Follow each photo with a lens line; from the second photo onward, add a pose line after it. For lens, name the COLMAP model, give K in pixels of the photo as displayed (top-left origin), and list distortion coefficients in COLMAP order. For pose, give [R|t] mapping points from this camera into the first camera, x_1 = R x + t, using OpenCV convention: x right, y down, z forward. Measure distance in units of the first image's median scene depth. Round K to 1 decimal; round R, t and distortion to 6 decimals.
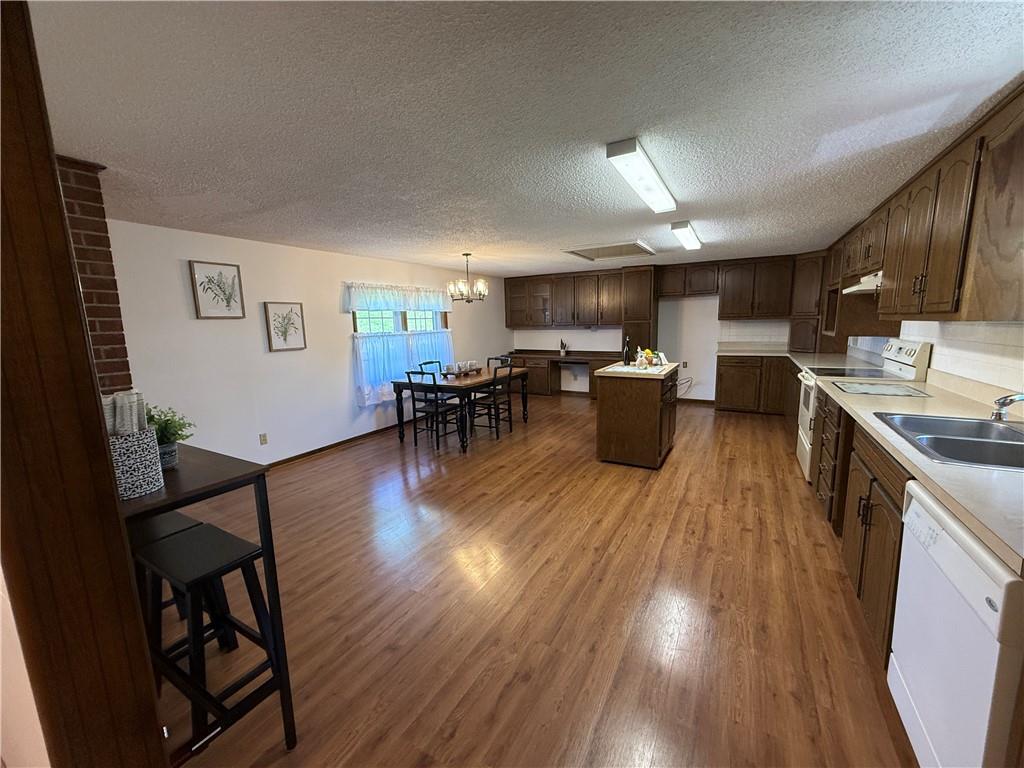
lens RADIAL K [[408.4, 0, 509.3], [0, 408.4, 384.8], [0, 0, 1]] dist [0.000732, 0.000077]
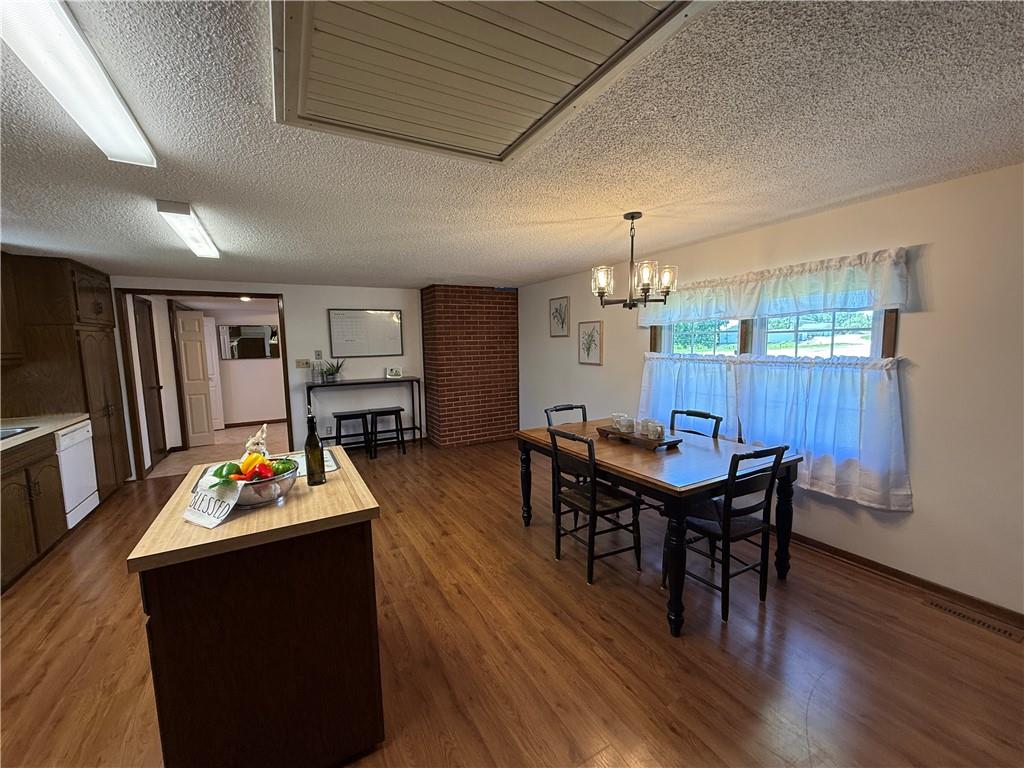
lens RADIAL K [[408.4, 0, 509.3], [0, 408.4, 384.8], [0, 0, 1]] dist [0.000732, 0.000077]
pose [[-0.510695, 0.127285, -0.850288, 0.521926], [-0.098667, 0.973770, 0.205031, -0.236615], [0.854082, 0.188604, -0.484740, 1.362000]]
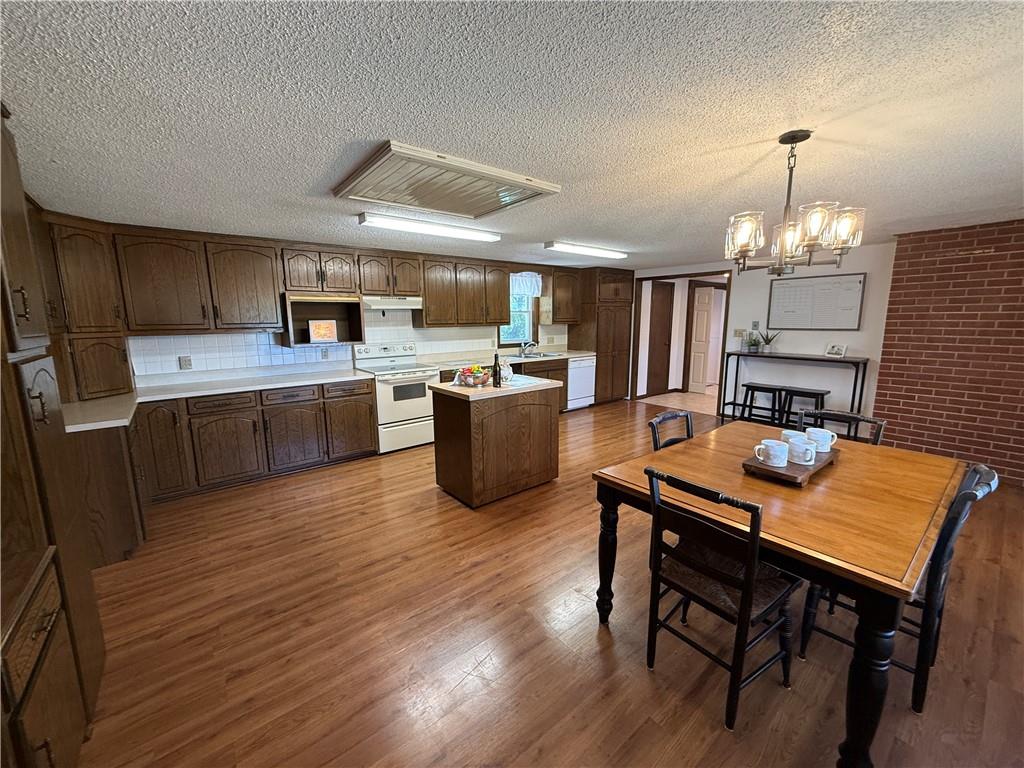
lens RADIAL K [[408.4, 0, 509.3], [0, 408.4, 384.8], [0, 0, 1]] dist [0.000732, 0.000077]
pose [[-0.930860, -0.024915, 0.364526, -0.011324], [0.089262, 0.951935, 0.293004, -0.283695], [-0.354306, 0.305284, -0.883894, 1.726870]]
